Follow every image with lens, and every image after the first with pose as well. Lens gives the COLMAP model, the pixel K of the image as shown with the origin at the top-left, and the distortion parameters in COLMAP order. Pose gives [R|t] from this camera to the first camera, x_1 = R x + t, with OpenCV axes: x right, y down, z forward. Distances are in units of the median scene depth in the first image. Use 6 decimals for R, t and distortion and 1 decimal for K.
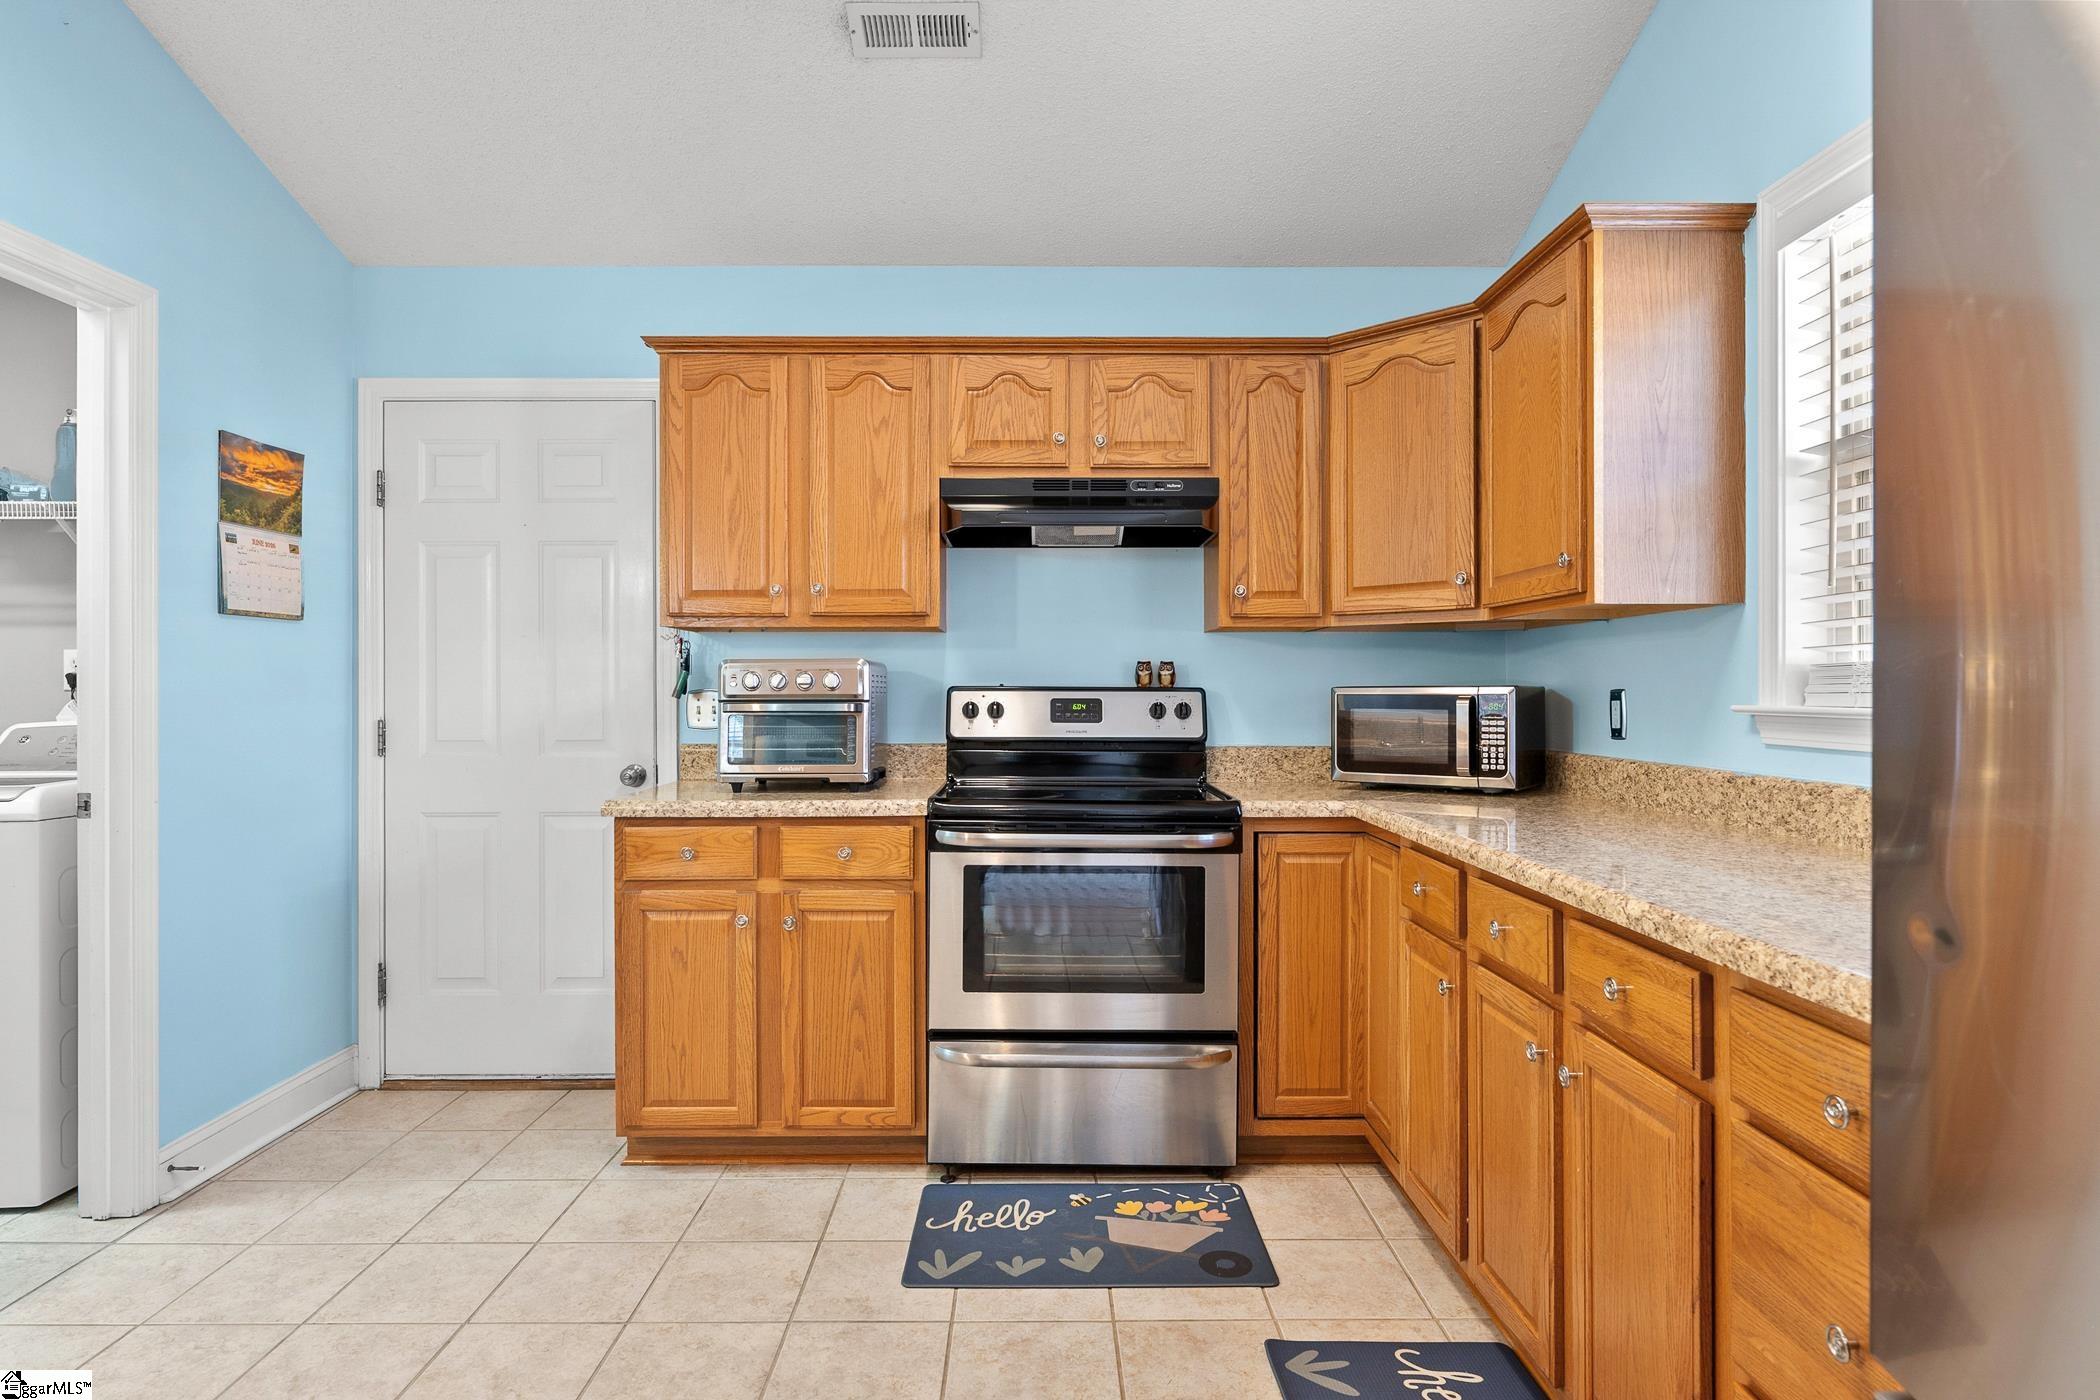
lens RADIAL K [[1122.6, 0, 1050.0], [0, 1122.6, 700.0], [0, 0, 1]] dist [-0.000424, -0.000087]
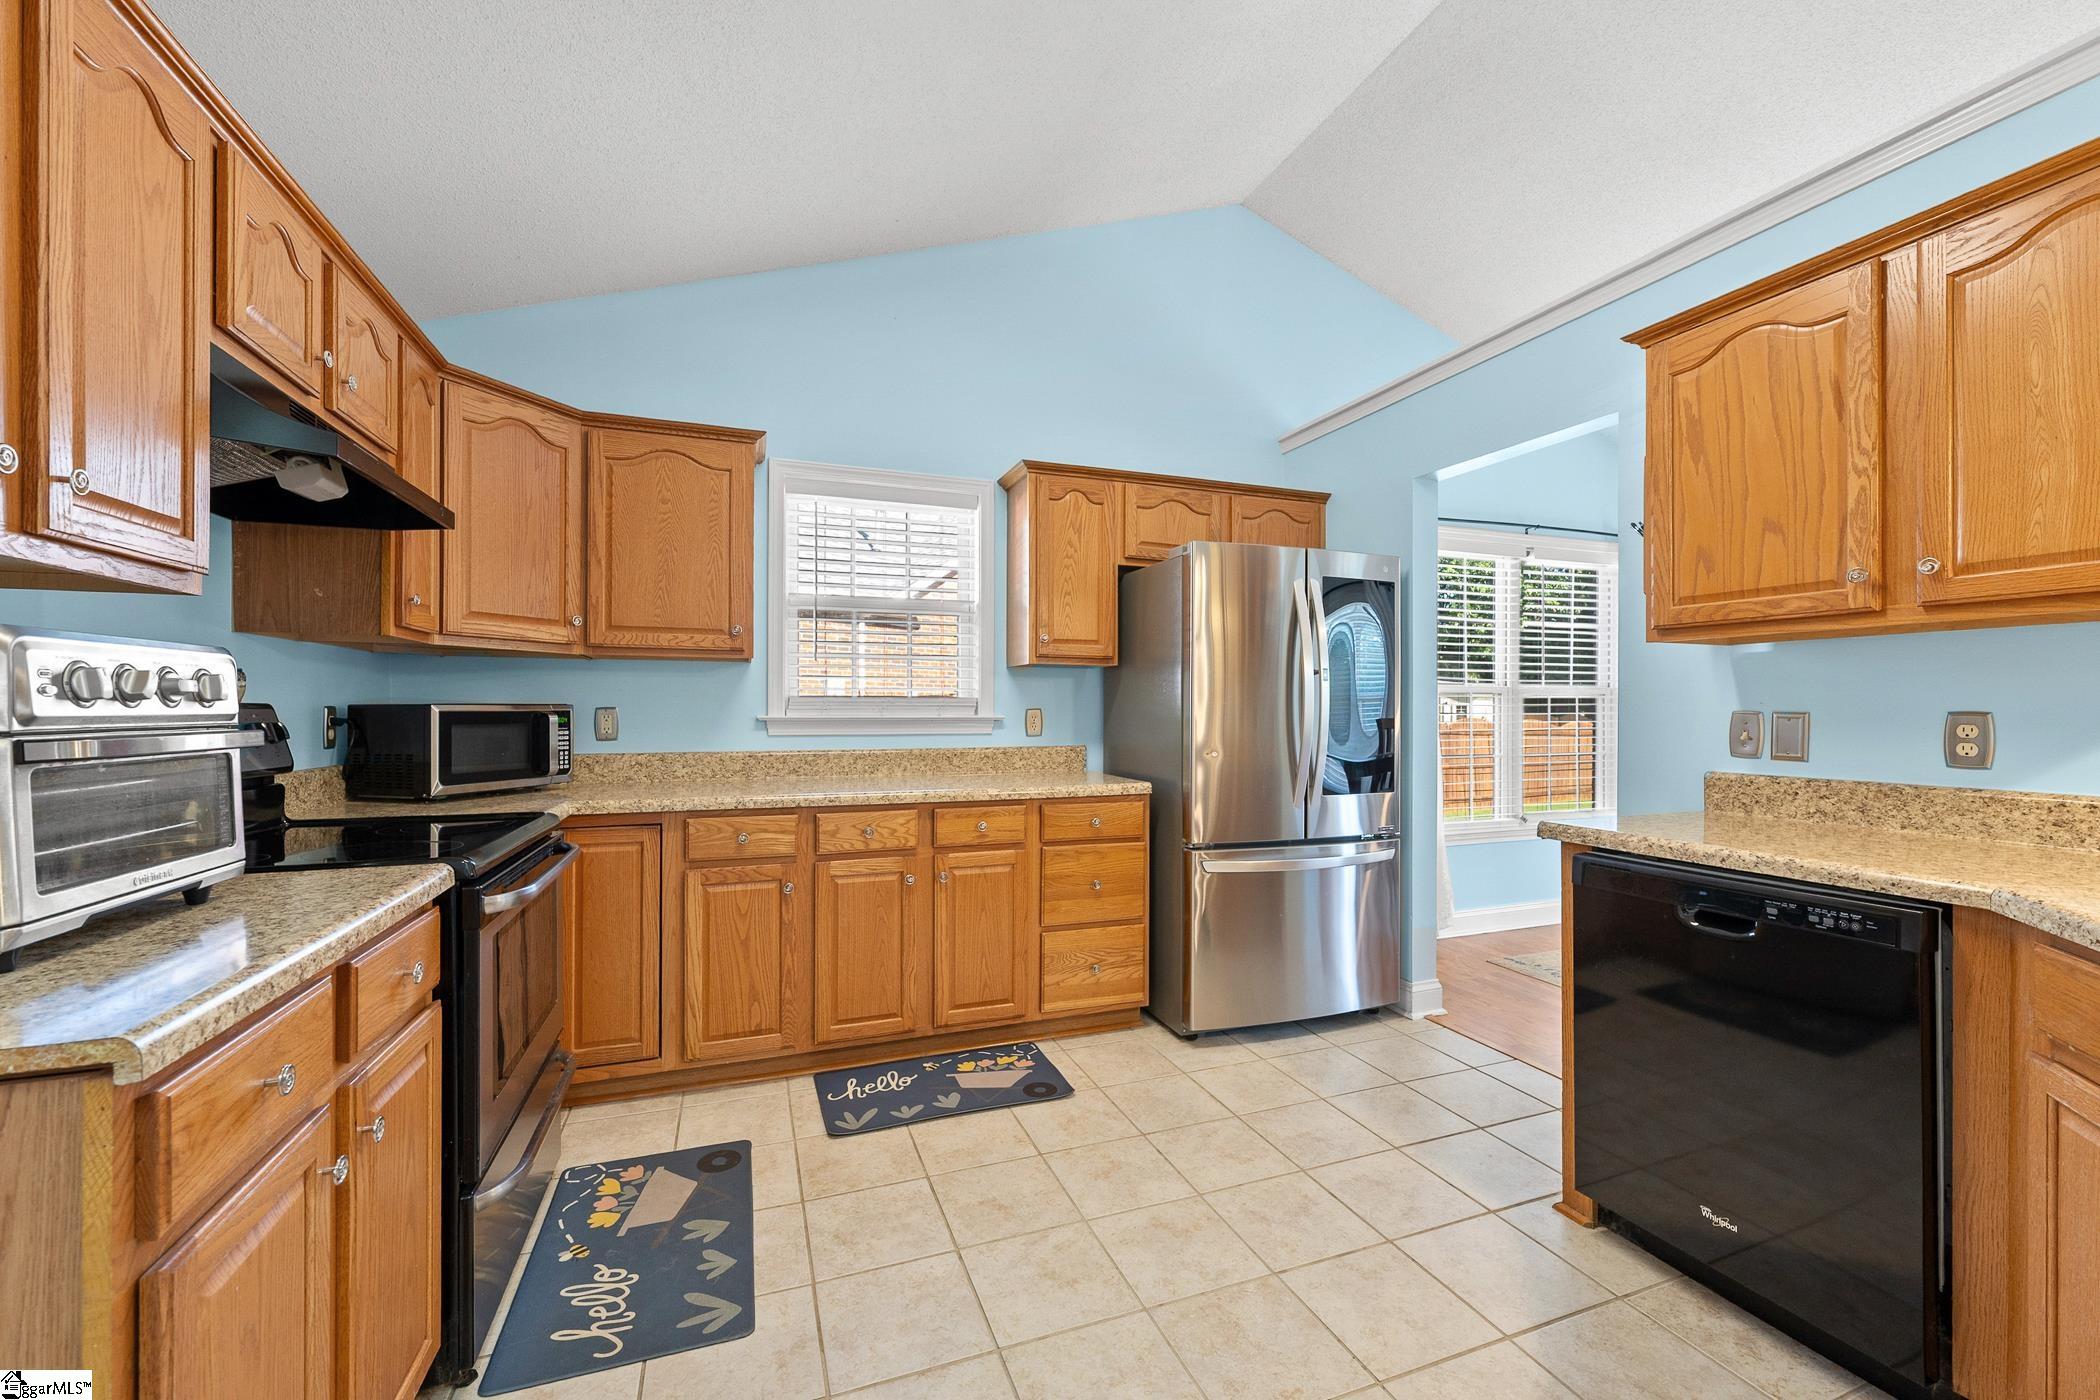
lens RADIAL K [[833.0, 0, 1048.0], [0, 833.0, 706.4], [0, 0, 1]] dist [0.000102, 0.000274]
pose [[-0.342607, 0.002036, 0.939477, -0.816502], [0.004110, 0.999991, -0.000669, -0.008191], [-0.939470, 0.003632, -0.342612, 0.928698]]
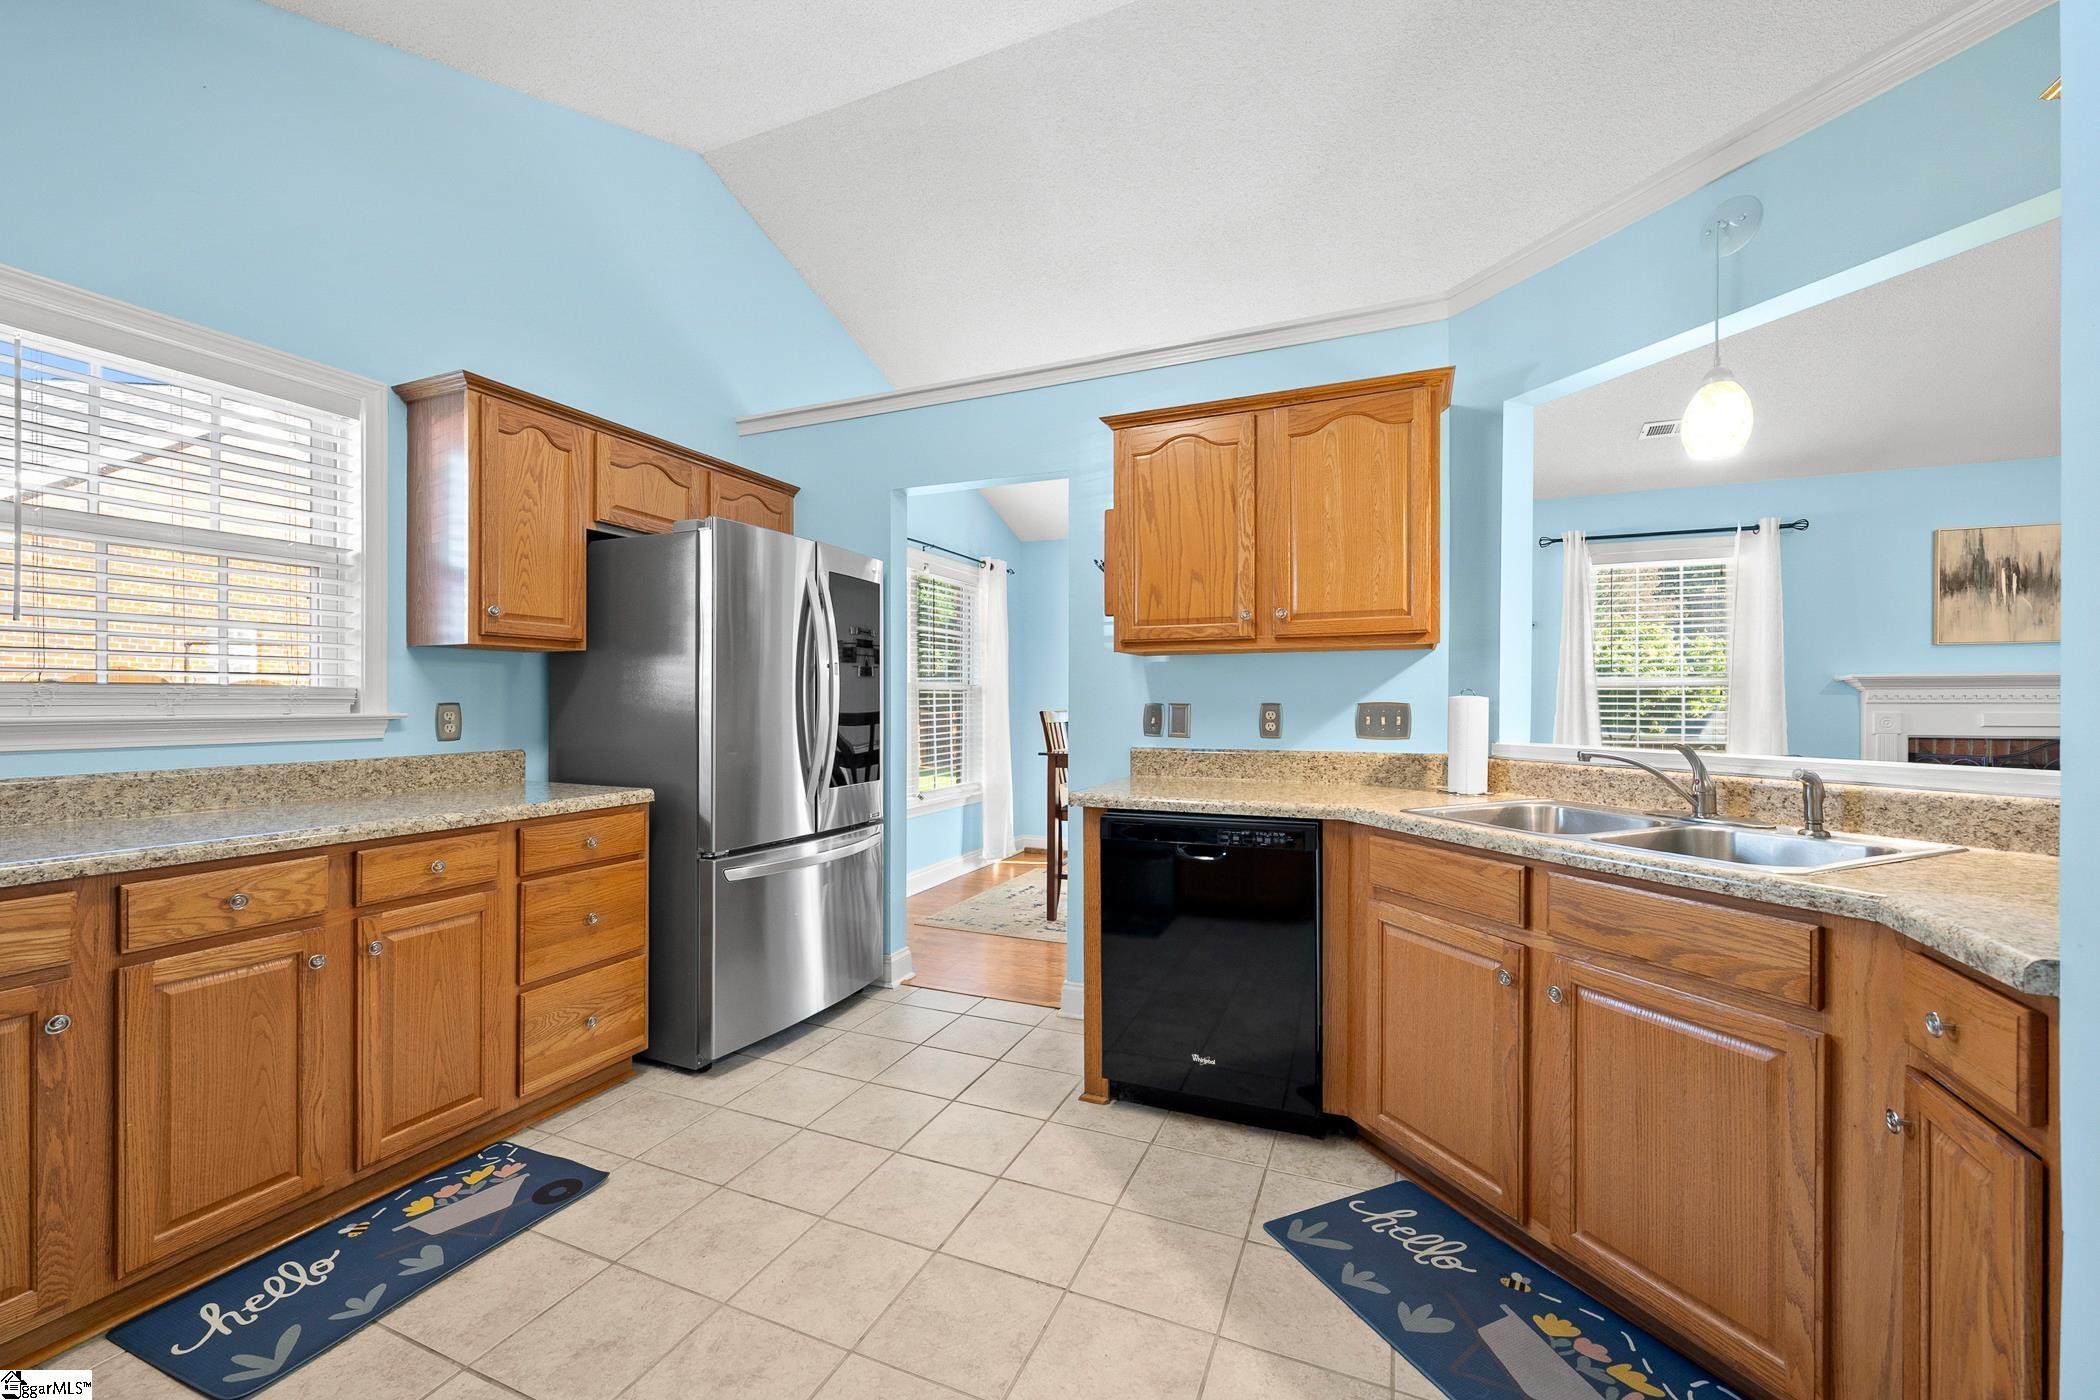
lens RADIAL K [[832.6, 0, 1050.0], [0, 832.6, 700.0], [0, 0, 1]] dist [0.000097, -0.000102]
pose [[-0.915204, 0.001829, 0.402986, -0.595488], [0.003630, 0.999987, 0.003704, -0.010895], [-0.402974, 0.004853, -0.915199, 1.137675]]
